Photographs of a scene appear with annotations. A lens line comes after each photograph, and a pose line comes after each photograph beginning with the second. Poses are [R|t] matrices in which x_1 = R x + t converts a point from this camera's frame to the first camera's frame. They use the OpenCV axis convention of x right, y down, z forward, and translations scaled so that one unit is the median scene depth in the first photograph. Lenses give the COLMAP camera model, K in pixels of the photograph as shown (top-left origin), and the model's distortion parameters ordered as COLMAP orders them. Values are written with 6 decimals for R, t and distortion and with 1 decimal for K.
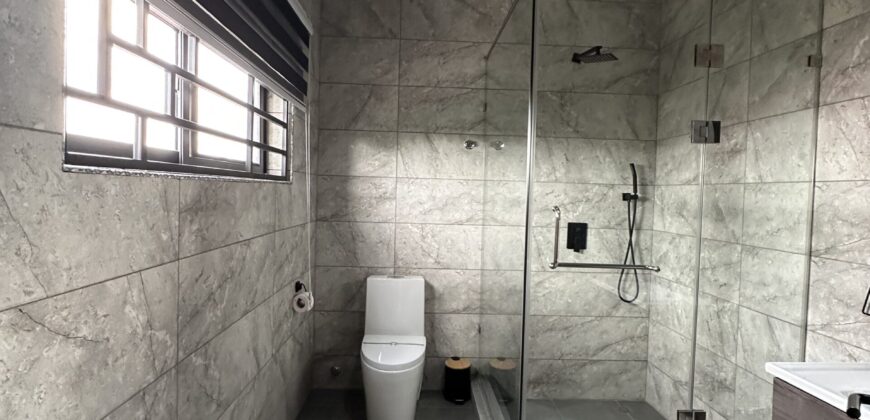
lens RADIAL K [[467.4, 0, 434.2], [0, 467.4, 211.5], [0, 0, 1]] dist [0.005952, 0.001792]
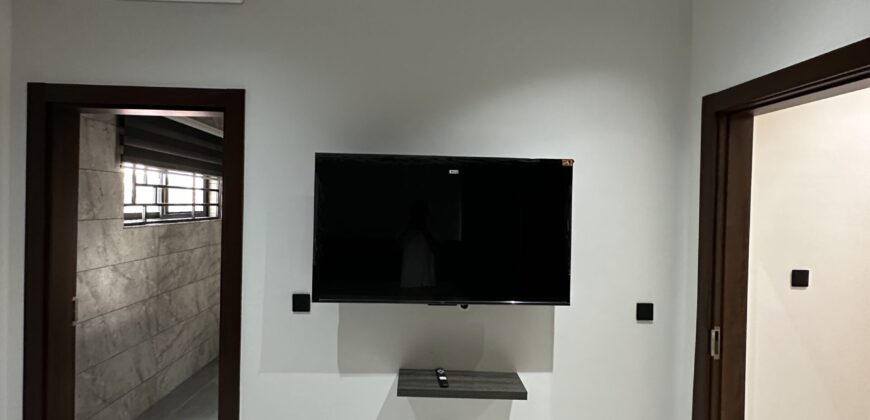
lens RADIAL K [[467.4, 0, 435.3], [0, 467.4, 209.1], [0, 0, 1]] dist [0.005952, 0.001792]
pose [[0.999894, -0.012197, 0.007898, 0.982843], [0.012461, 0.999335, -0.034262, -0.052241], [-0.007475, 0.034357, 0.999382, -1.636882]]
